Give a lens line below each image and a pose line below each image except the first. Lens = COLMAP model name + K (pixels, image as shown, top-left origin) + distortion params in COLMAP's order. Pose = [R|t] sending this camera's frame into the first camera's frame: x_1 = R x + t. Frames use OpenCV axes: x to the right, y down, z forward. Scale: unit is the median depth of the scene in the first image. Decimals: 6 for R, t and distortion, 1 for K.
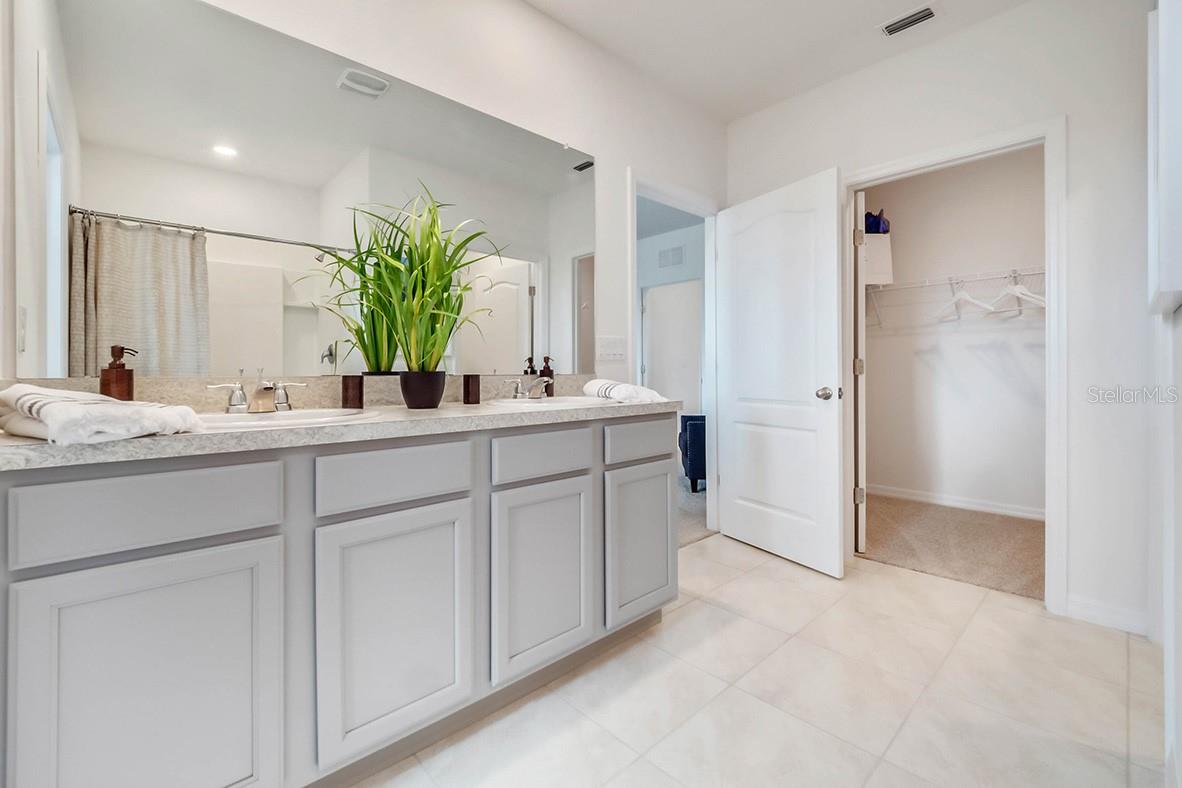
lens RADIAL K [[502.2, 0, 589.0], [0, 502.2, 377.2], [0, 0, 1]] dist [0.001628, -0.006546]
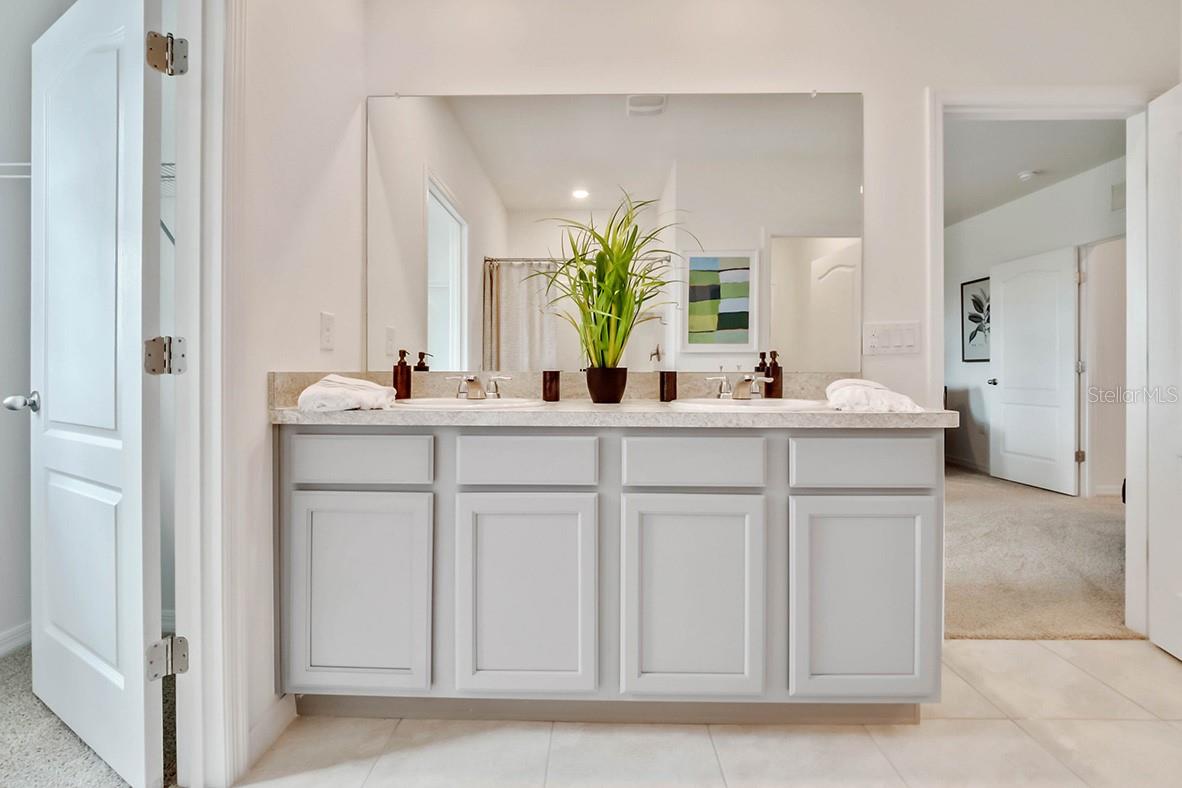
lens RADIAL K [[502.2, 0, 589.0], [0, 502.2, 377.2], [0, 0, 1]] dist [0.001628, -0.006546]
pose [[0.714930, 0.014683, -0.699042, 0.322371], [-0.011192, 0.999892, 0.009557, -0.001607], [0.699106, 0.000991, 0.715017, 0.189164]]
